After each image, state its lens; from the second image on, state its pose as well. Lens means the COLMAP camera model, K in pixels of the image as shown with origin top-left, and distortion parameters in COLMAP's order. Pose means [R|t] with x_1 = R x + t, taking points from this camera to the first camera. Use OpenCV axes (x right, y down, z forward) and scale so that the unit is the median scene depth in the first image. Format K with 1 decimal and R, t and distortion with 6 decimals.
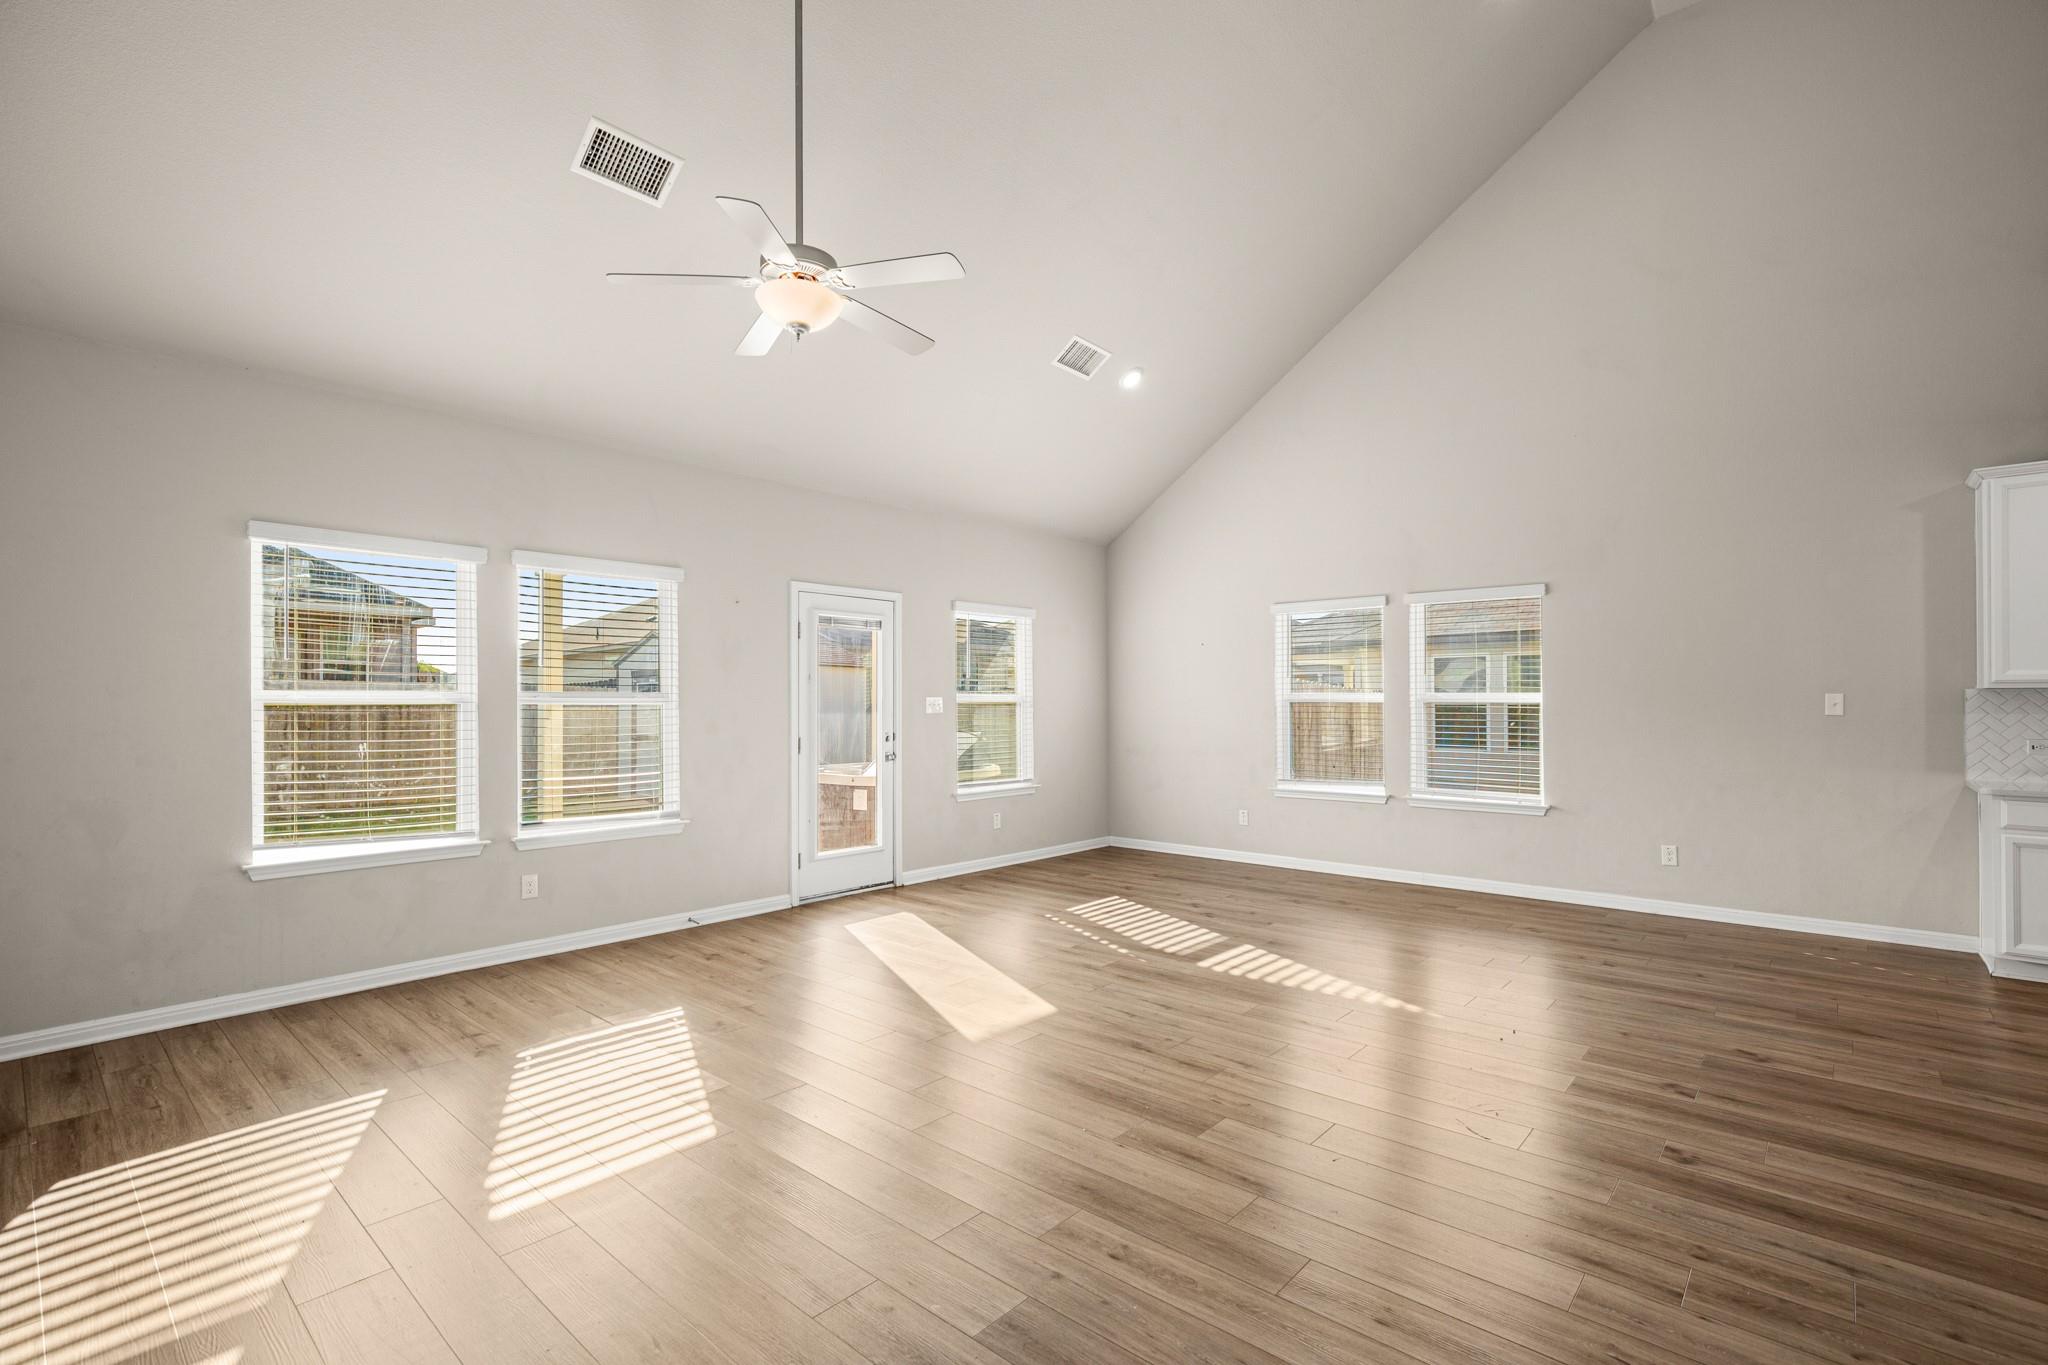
lens RADIAL K [[940.2, 0, 1036.3], [0, 940.2, 712.4], [0, 0, 1]] dist [-0.008274, 0.000719]
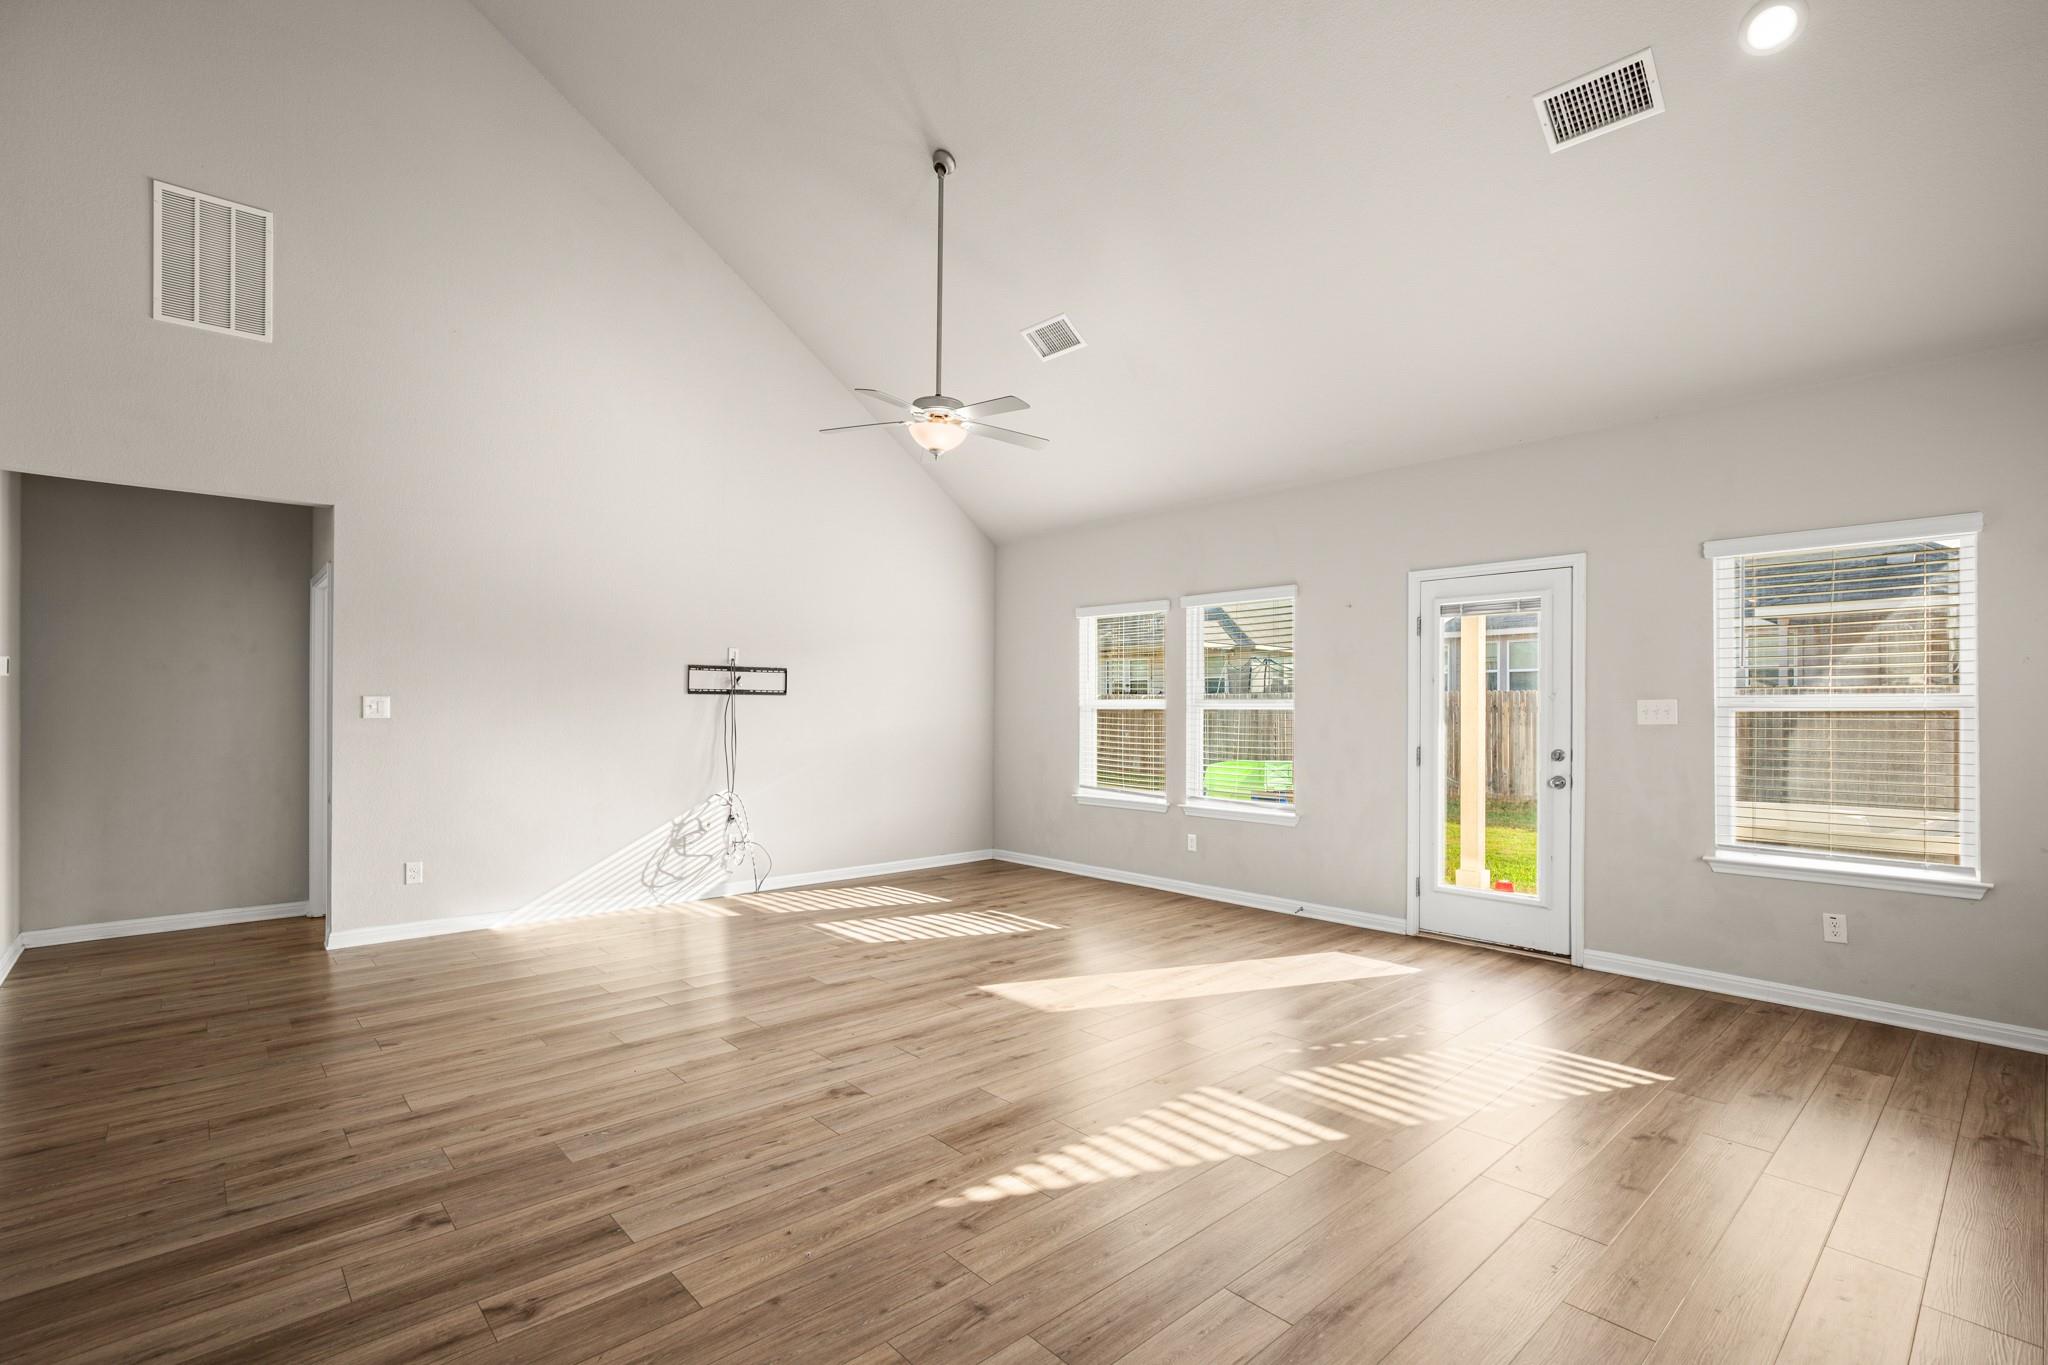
lens RADIAL K [[940.2, 0, 1036.3], [0, 940.2, 712.4], [0, 0, 1]] dist [-0.008274, 0.000719]
pose [[-0.116229, 0.005470, -0.993207, 0.867272], [-0.011667, 0.999908, 0.006872, -0.010180], [0.993154, 0.012387, -0.116155, 0.966884]]
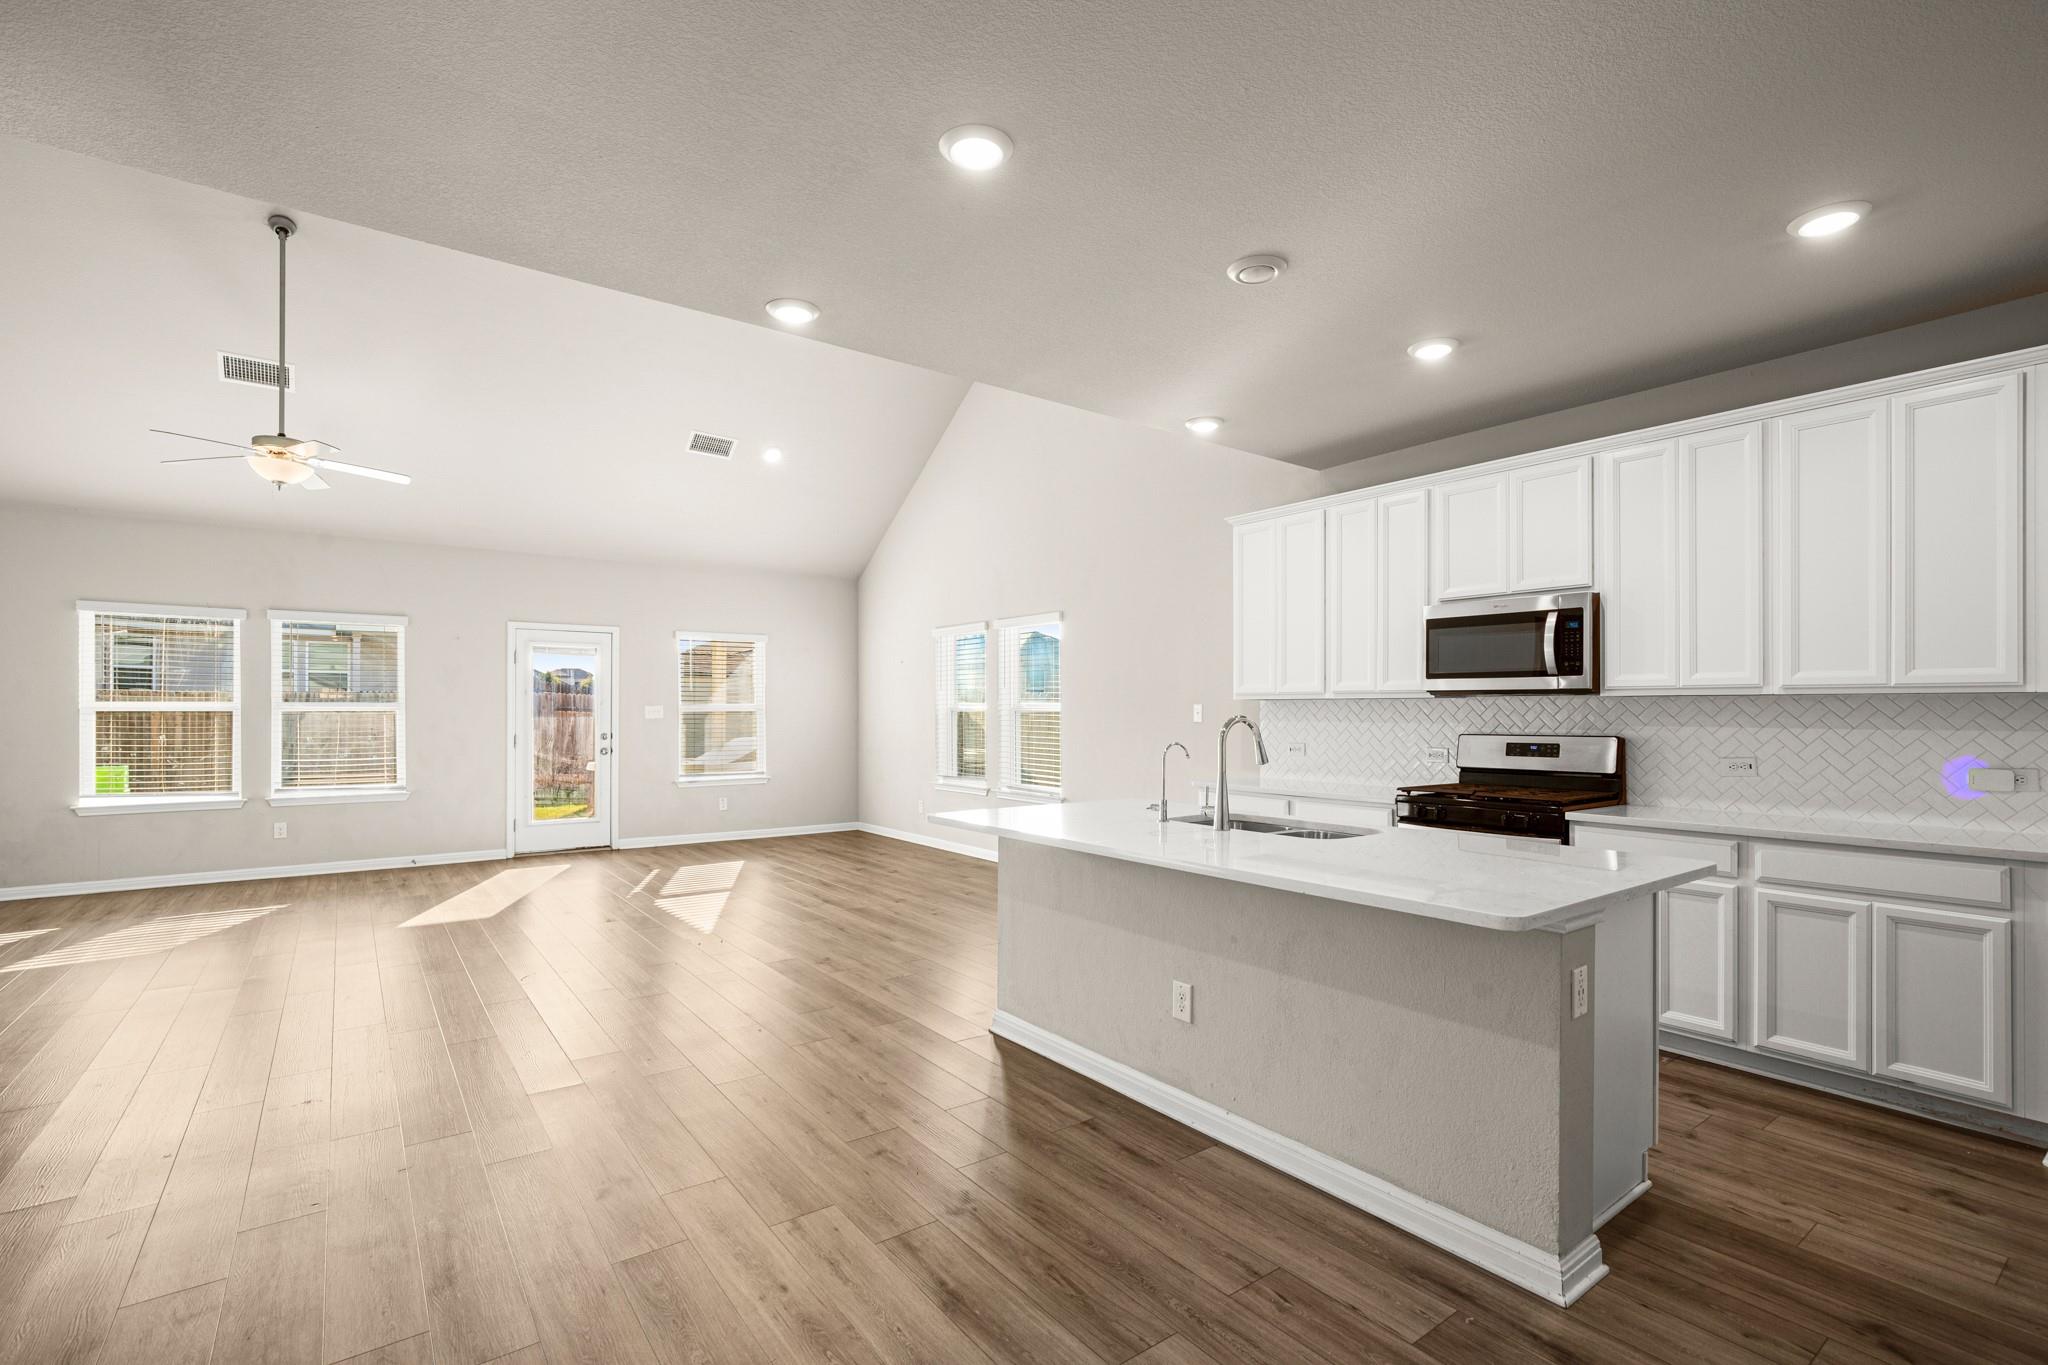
lens RADIAL K [[940.2, 0, 1036.3], [0, 940.2, 712.4], [0, 0, 1]] dist [-0.008274, 0.000719]
pose [[0.976959, 0.002808, -0.213410, 1.019745], [-0.004441, 0.999964, -0.007173, -0.000455], [0.213383, 0.007955, 0.976936, -0.231597]]
